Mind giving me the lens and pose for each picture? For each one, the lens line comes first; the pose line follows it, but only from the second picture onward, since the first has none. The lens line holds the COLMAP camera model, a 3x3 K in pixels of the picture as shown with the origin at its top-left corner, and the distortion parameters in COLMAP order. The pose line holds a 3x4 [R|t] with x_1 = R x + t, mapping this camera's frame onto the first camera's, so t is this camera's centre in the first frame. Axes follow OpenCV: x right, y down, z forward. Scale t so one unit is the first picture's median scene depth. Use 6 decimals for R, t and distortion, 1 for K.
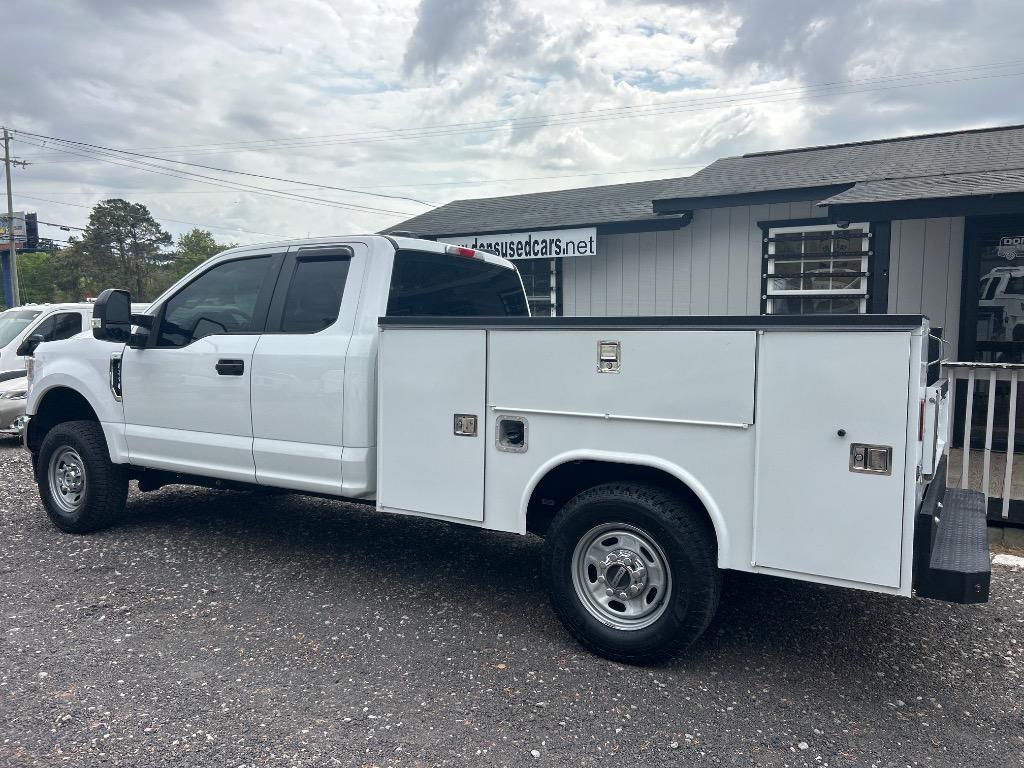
lens RADIAL K [[777.7, 0, 514.4], [0, 777.7, 403.2], [0, 0, 1]] dist [0.055585, -0.125232]
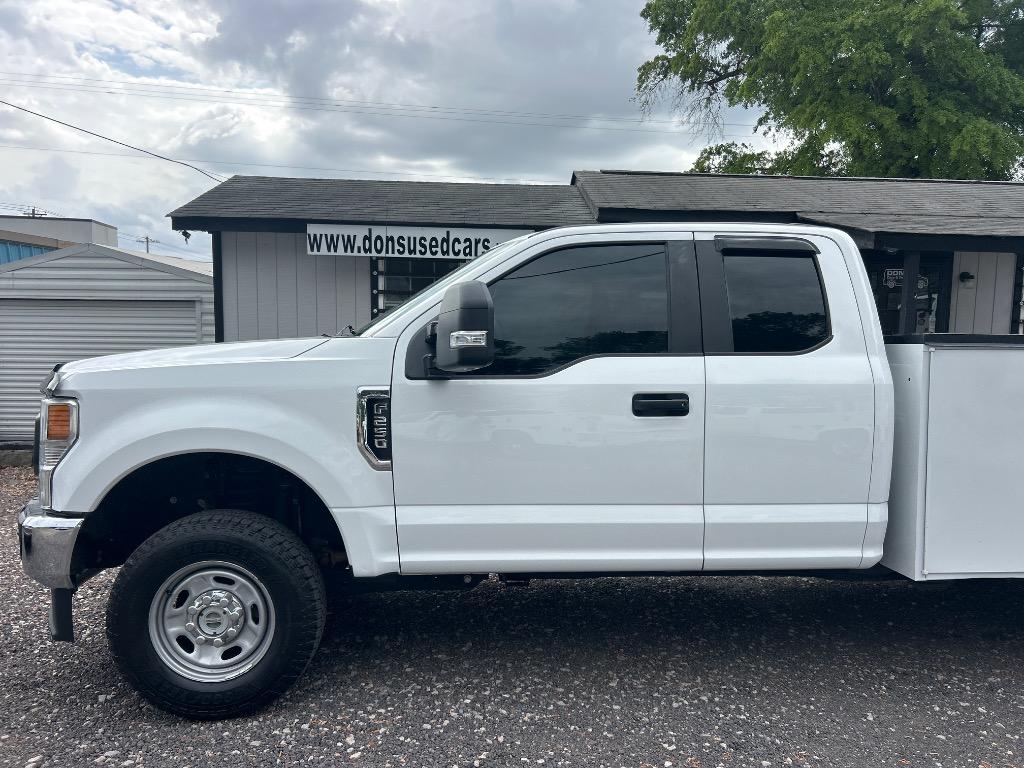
lens RADIAL K [[775.7, 0, 510.2], [0, 775.7, 401.0], [0, 0, 1]] dist [0.063314, -0.077582]
pose [[0.811240, -0.040681, 0.583296, -0.453790], [0.046557, 0.998904, 0.004916, -0.030809], [-0.582856, 0.023168, 0.812245, 0.278744]]
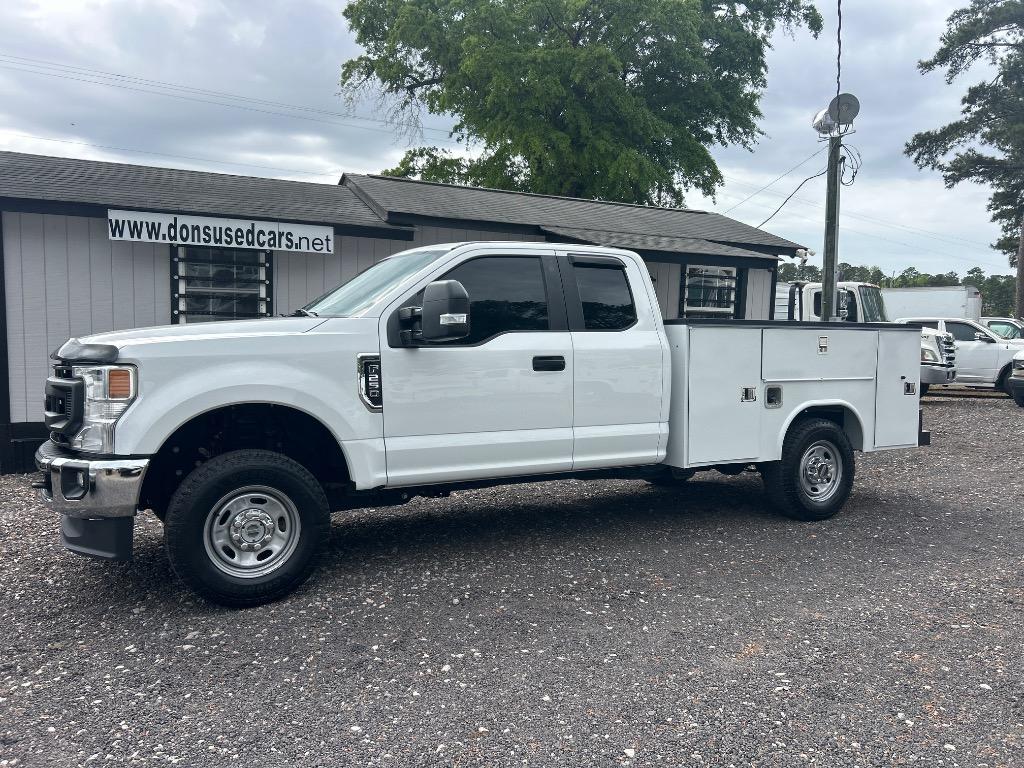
lens RADIAL K [[775.7, 0, 510.2], [0, 775.7, 401.0], [0, 0, 1]] dist [0.063314, -0.077582]
pose [[0.512472, -0.073728, 0.855533, -0.671509], [0.070596, 0.996552, 0.043593, -0.023604], [-0.855797, 0.038057, 0.515910, 0.270677]]
